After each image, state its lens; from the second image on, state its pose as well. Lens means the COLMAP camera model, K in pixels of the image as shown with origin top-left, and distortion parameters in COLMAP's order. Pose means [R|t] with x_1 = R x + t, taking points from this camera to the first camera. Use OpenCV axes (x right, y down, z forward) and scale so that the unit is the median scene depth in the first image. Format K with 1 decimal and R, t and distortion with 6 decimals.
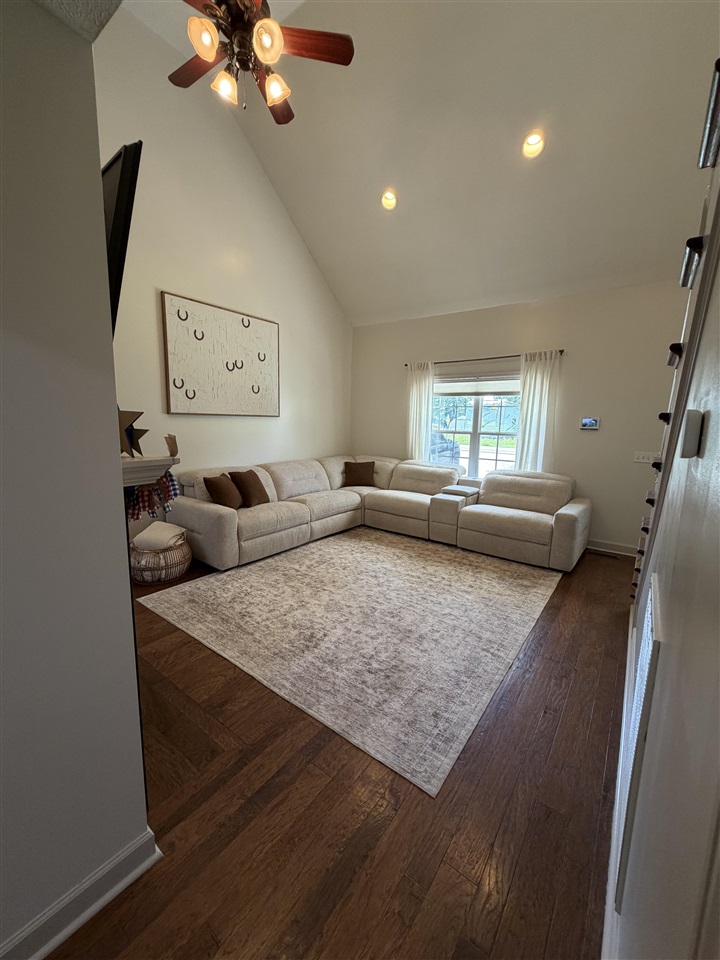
lens RADIAL K [[382.7, 0, 360.0], [0, 382.7, 474.1], [0, 0, 1]] dist [-0.005856, 0.000159]
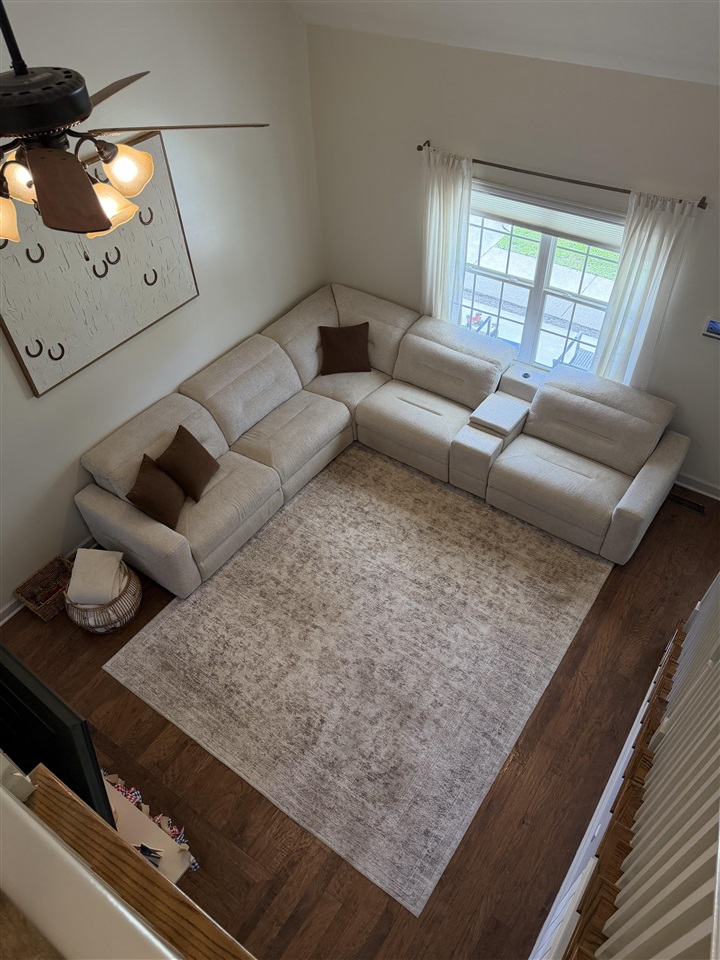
lens RADIAL K [[674.1, 0, 361.4], [0, 674.1, 482.6], [0, 0, 1]] dist [0.048763, -0.070970]
pose [[0.997859, -0.060766, -0.024194, 0.060328], [0.062731, 0.784480, 0.616973, -0.782127], [-0.018512, -0.617169, 0.786613, 0.018508]]
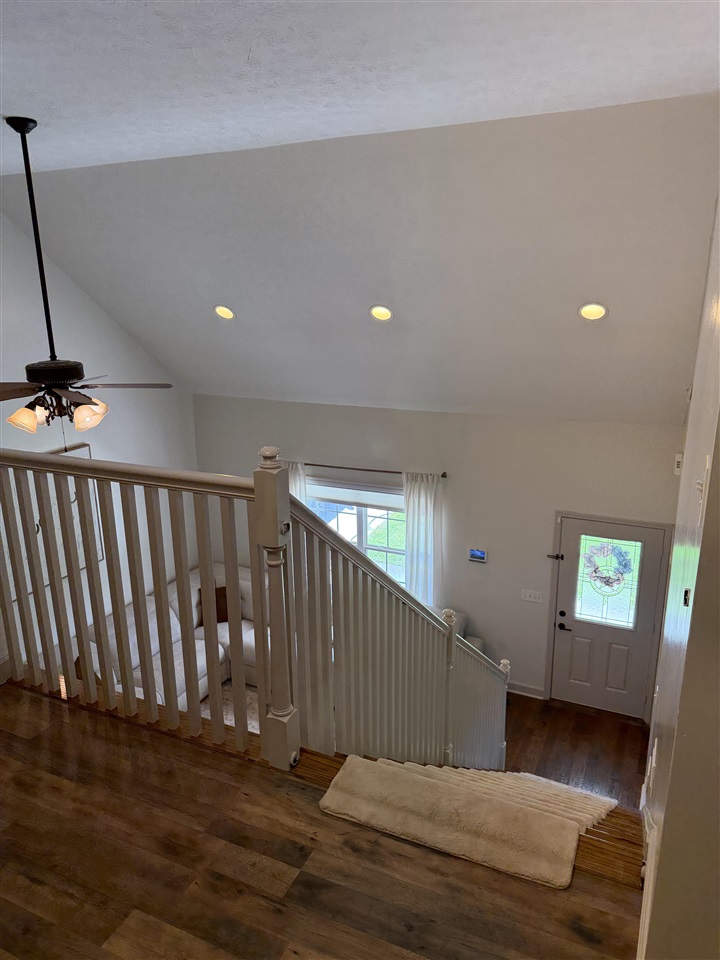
lens RADIAL K [[674.1, 0, 365.3], [0, 674.1, 481.3], [0, 0, 1]] dist [0.048763, -0.070970]
pose [[0.978310, -0.088906, 0.187095, 0.081614], [0.062432, 0.987763, 0.142923, -0.665639], [-0.197512, -0.128142, 0.971889, -0.554086]]
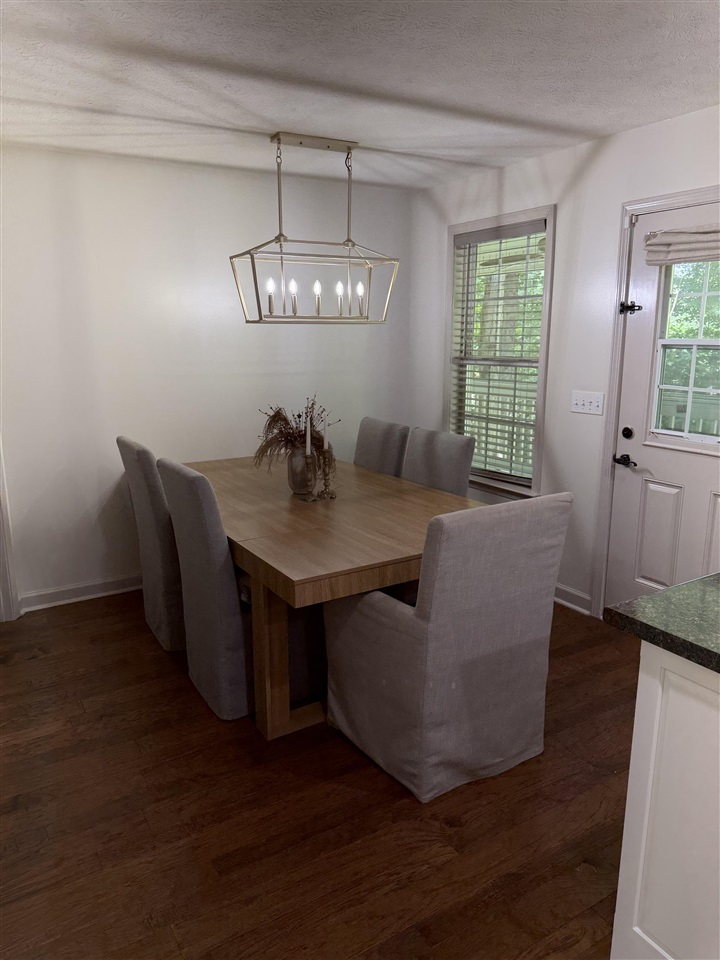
lens RADIAL K [[674.1, 0, 359.8], [0, 674.1, 481.9], [0, 0, 1]] dist [0.048763, -0.070970]
pose [[0.934419, 0.054397, -0.351998, 0.916180], [-0.018917, 0.994453, 0.103463, -0.029091], [0.355674, -0.090019, 0.930265, 0.111243]]
